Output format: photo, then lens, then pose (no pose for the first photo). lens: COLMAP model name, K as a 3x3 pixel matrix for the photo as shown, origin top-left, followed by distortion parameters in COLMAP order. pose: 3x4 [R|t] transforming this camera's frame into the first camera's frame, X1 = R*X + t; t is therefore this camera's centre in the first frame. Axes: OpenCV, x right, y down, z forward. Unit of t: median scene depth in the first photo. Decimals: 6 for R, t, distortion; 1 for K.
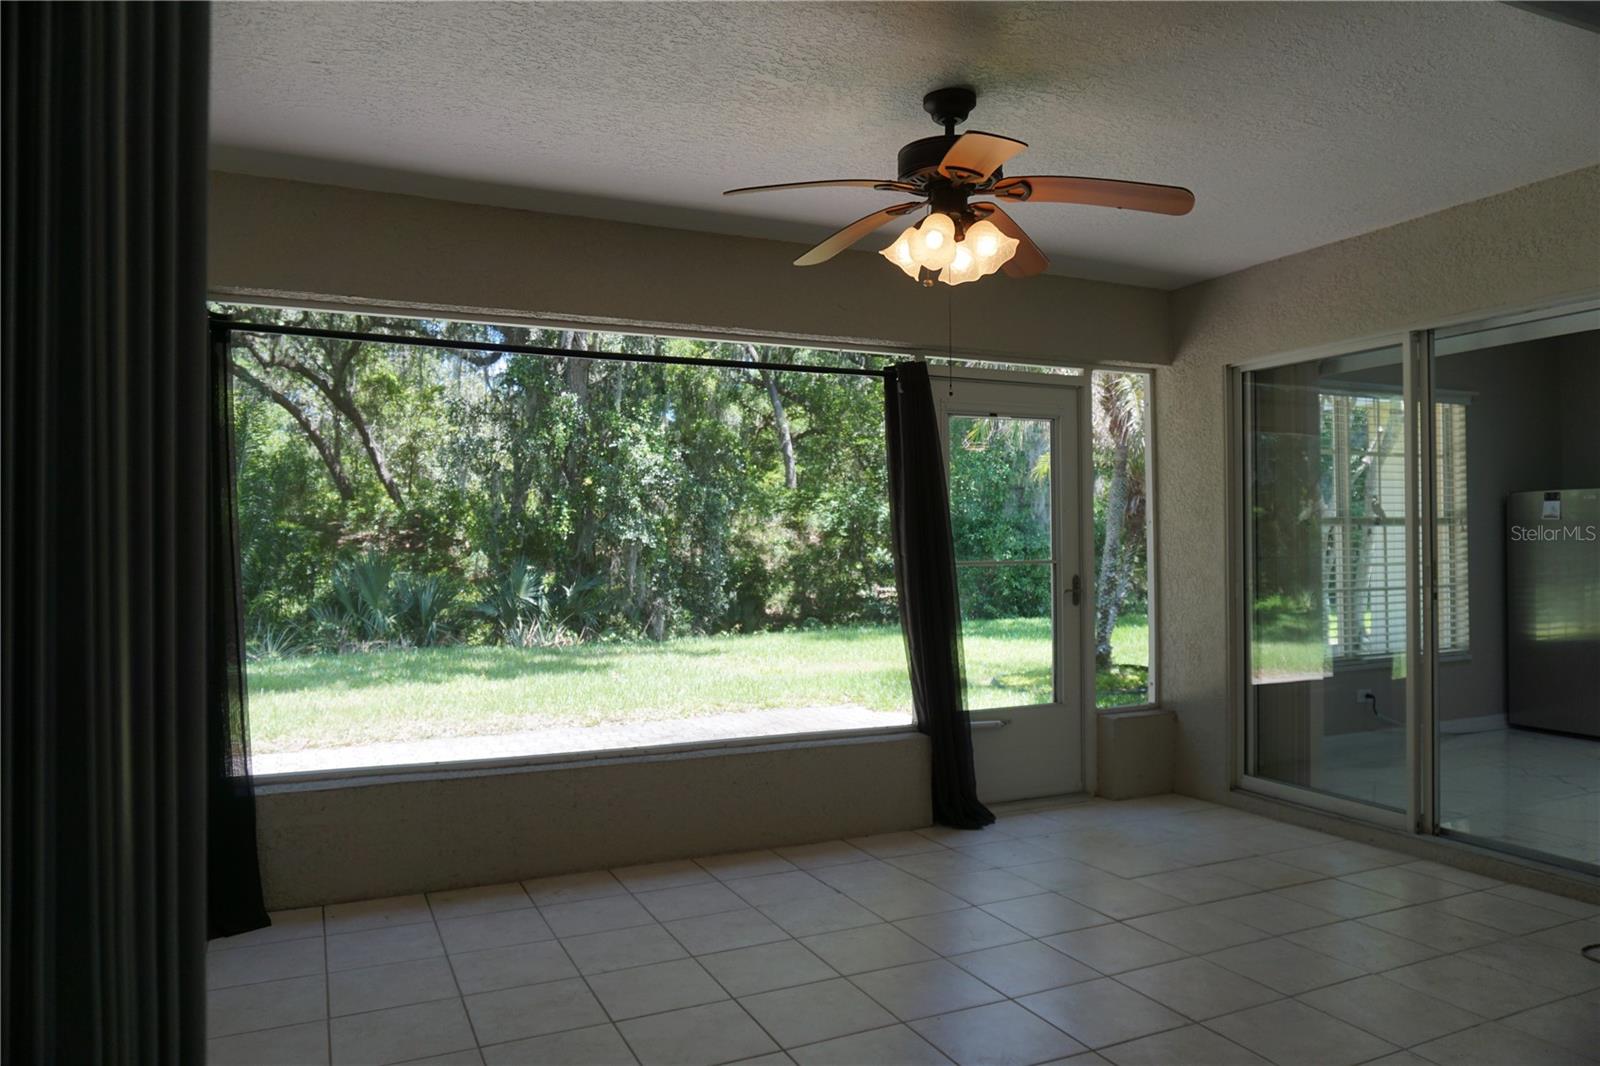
lens RADIAL K [[1064.0, 0, 796.1], [0, 1064.0, 535.6], [0, 0, 1]] dist [0.028821, 0.005938]
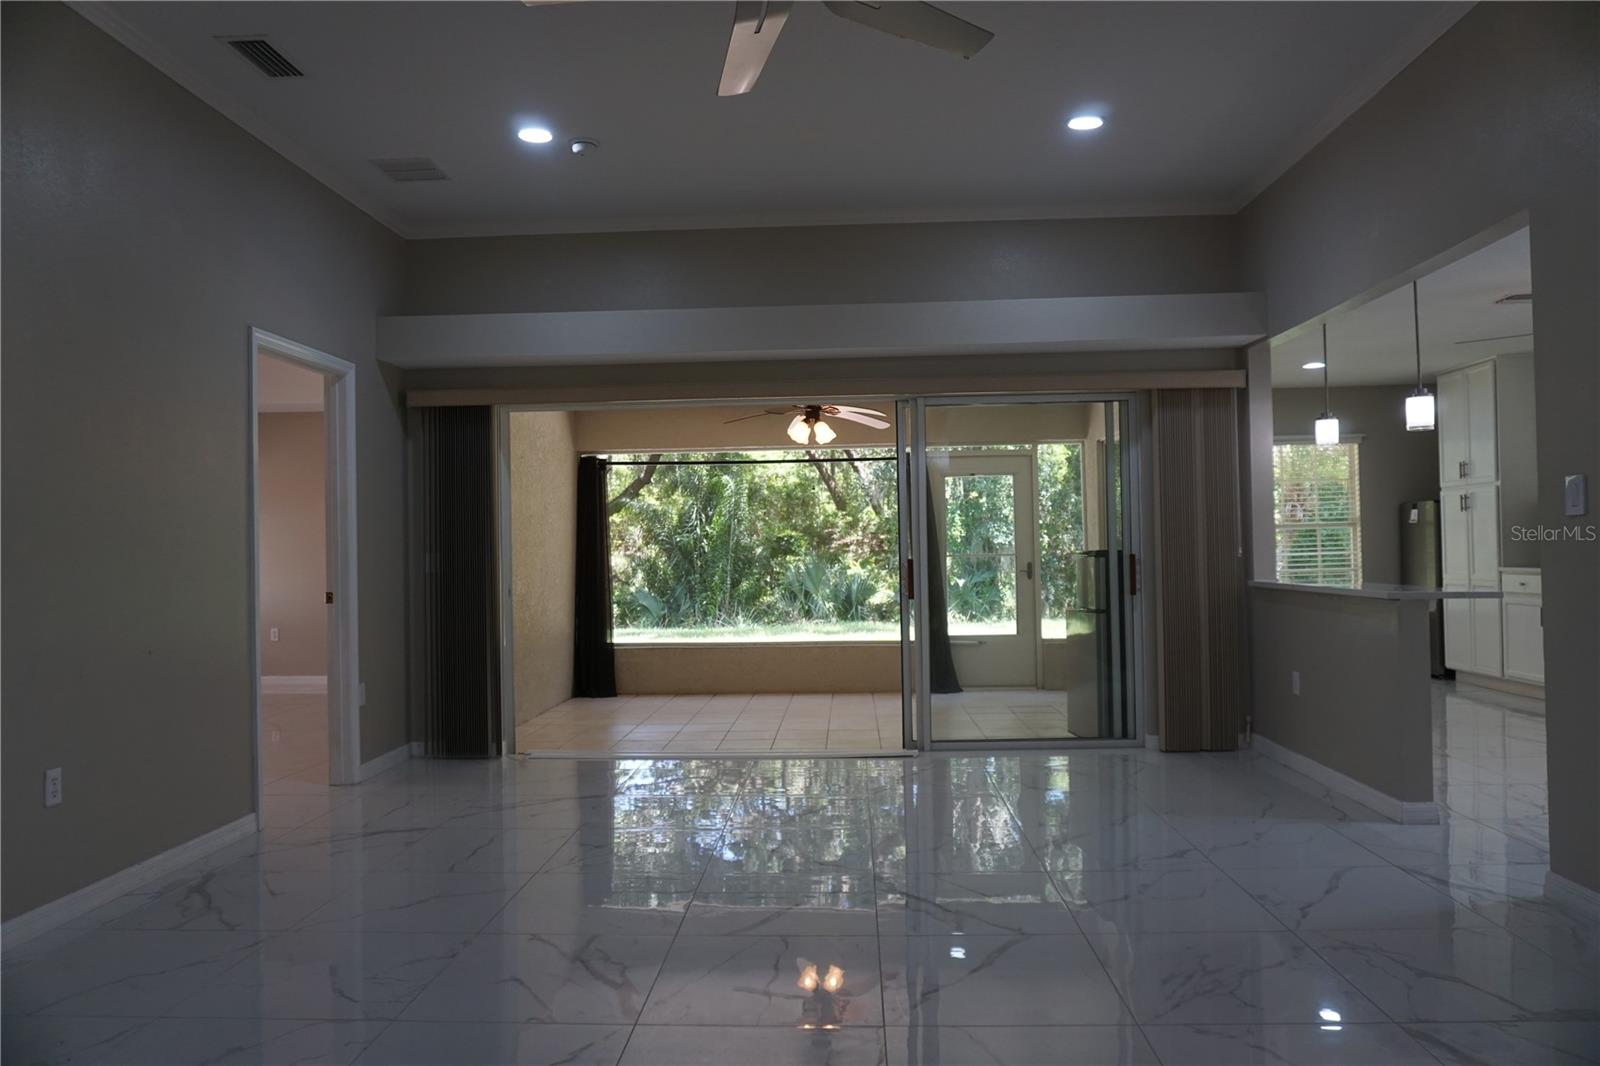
lens RADIAL K [[1064.0, 0, 801.9], [0, 1064.0, 531.1], [0, 0, 1]] dist [0.028821, 0.005938]
pose [[0.892414, -0.020341, -0.450758, 0.085496], [0.018213, 0.999793, -0.009059, -0.000518], [0.450849, -0.000125, 0.892600, -0.086749]]
